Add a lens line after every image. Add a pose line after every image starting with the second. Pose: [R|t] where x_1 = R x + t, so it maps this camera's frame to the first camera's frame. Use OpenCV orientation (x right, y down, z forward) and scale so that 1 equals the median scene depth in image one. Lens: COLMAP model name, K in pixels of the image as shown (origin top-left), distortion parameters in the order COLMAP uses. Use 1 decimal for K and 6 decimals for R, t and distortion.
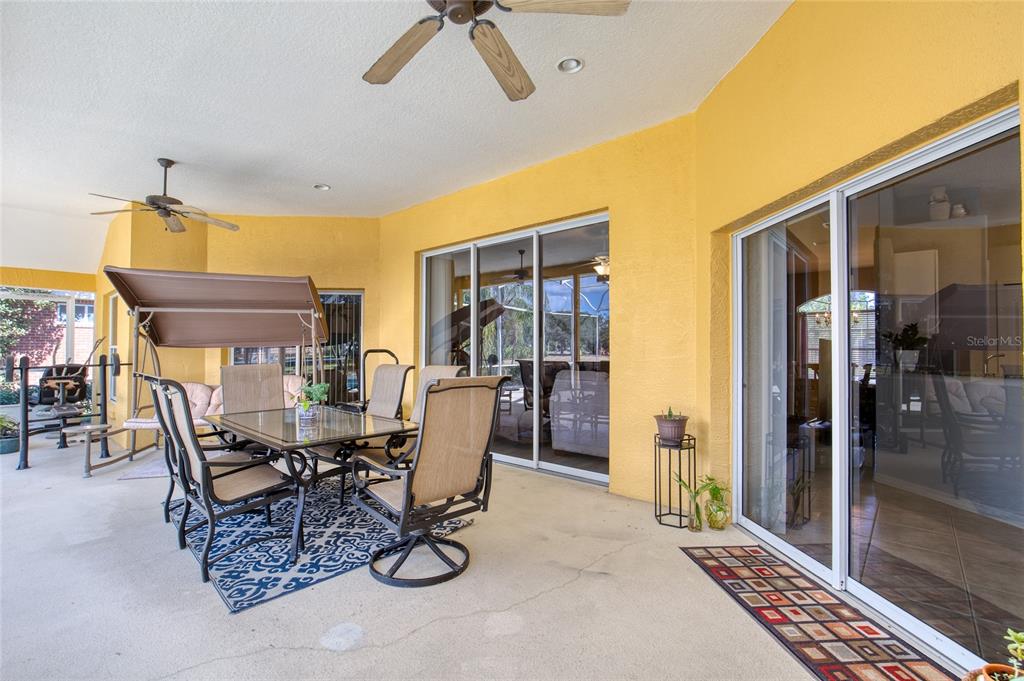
lens RADIAL K [[470.6, 0, 509.8], [0, 470.6, 341.0], [0, 0, 1]] dist [-0.022835, 0.006082]
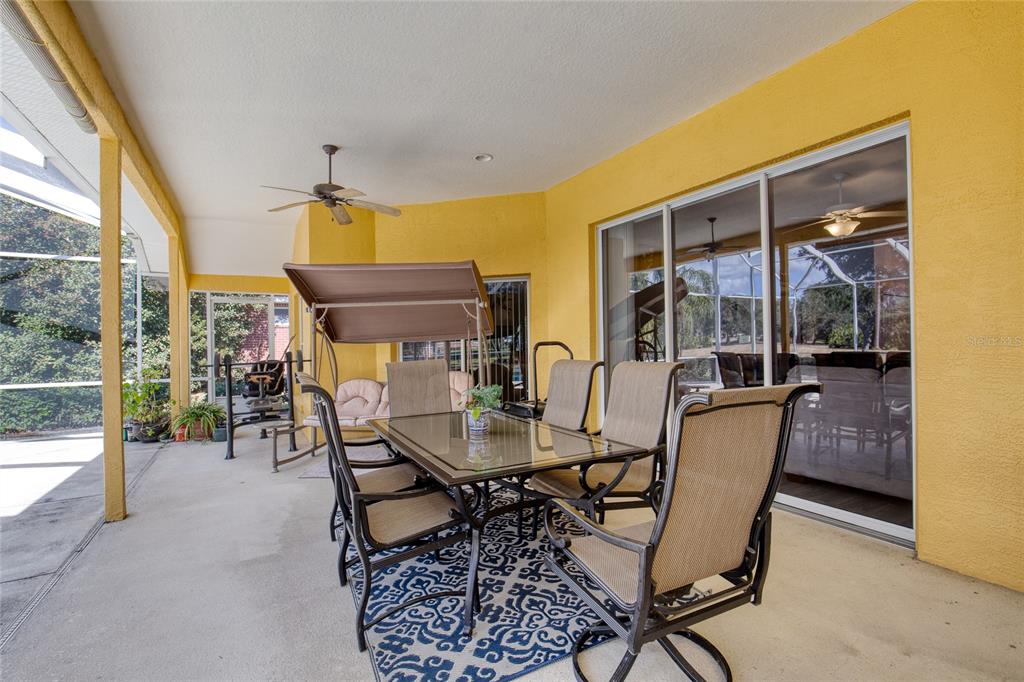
lens RADIAL K [[470.6, 0, 512.5], [0, 470.6, 340.6], [0, 0, 1]] dist [-0.022835, 0.006082]
pose [[0.950409, -0.018333, -0.310462, -0.092180], [0.023675, 0.999629, 0.013446, 0.003403], [0.310100, -0.020129, 0.950491, 0.191509]]
